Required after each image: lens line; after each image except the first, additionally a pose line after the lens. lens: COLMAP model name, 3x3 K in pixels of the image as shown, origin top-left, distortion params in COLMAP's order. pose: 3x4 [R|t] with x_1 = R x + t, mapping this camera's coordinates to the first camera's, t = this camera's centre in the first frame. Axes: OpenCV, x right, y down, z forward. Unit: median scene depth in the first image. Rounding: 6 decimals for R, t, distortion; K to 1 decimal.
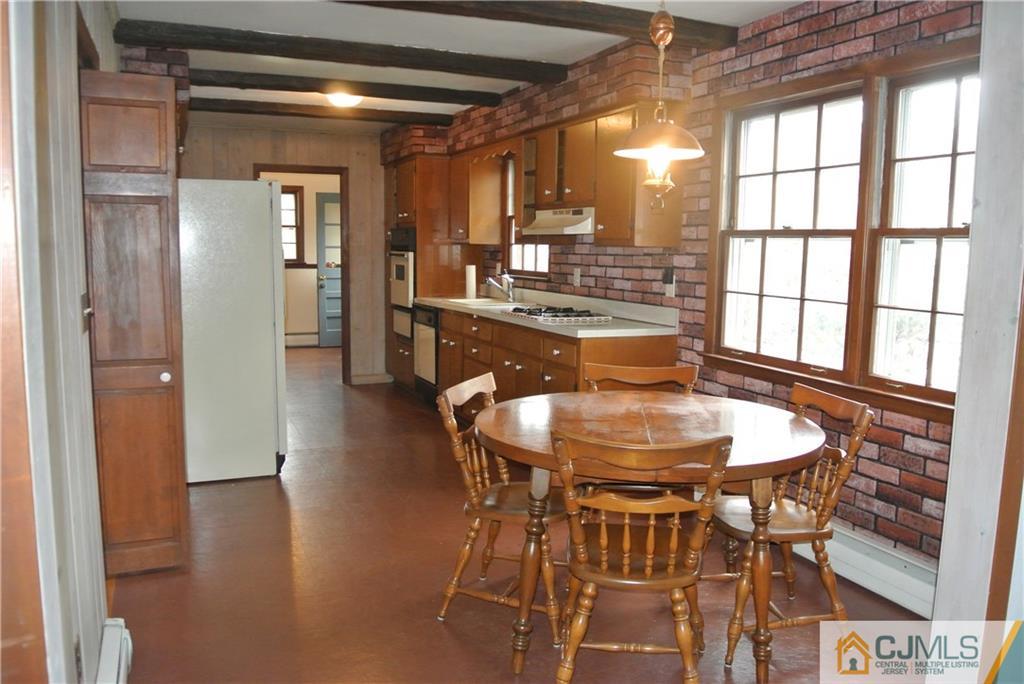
lens RADIAL K [[797.6, 0, 512.6], [0, 797.6, 348.8], [0, 0, 1]] dist [-0.083131, 0.038490]
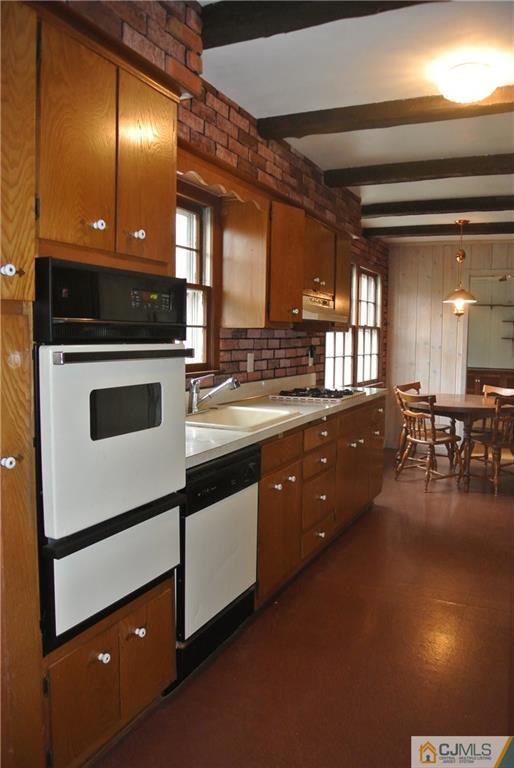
lens RADIAL K [[598.2, 0, 257.0], [0, 598.2, 384.0], [0, 0, 1]] dist [-0.083131, 0.038490]
pose [[-0.655827, -0.085452, 0.750059, -0.495610], [0.070424, 0.982315, 0.173489, -0.202035], [-0.751619, 0.166601, -0.638211, 1.558279]]
